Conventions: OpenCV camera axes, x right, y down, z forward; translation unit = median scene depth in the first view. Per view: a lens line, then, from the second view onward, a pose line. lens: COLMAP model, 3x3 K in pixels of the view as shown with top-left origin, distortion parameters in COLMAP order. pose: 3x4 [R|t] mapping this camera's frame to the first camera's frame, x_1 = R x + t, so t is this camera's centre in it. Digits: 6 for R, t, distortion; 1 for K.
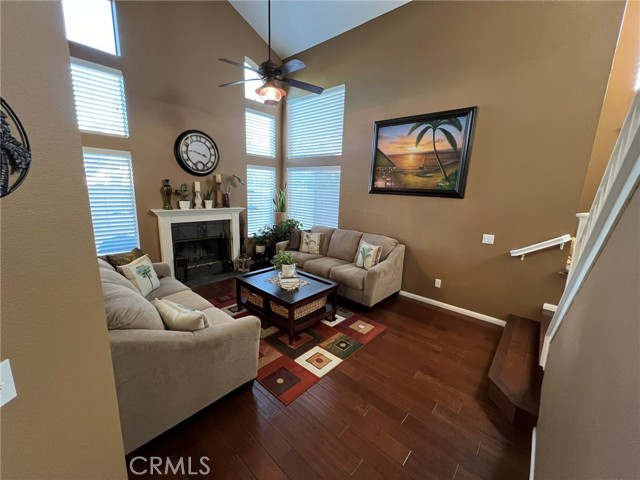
lens RADIAL K [[254.5, 0, 318.0], [0, 254.5, 241.9], [0, 0, 1]] dist [-0.001129, 0.000106]
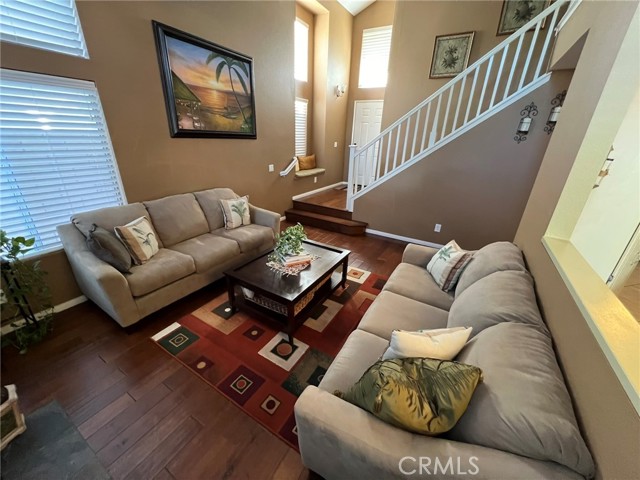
lens RADIAL K [[254.5, 0, 320.6], [0, 254.5, 241.6], [0, 0, 1]] dist [-0.001129, 0.000106]
pose [[-0.196861, -0.420950, 0.885464, -0.690366], [0.157581, 0.877811, 0.452346, -0.210394], [-0.967685, 0.228581, -0.106473, 0.810809]]
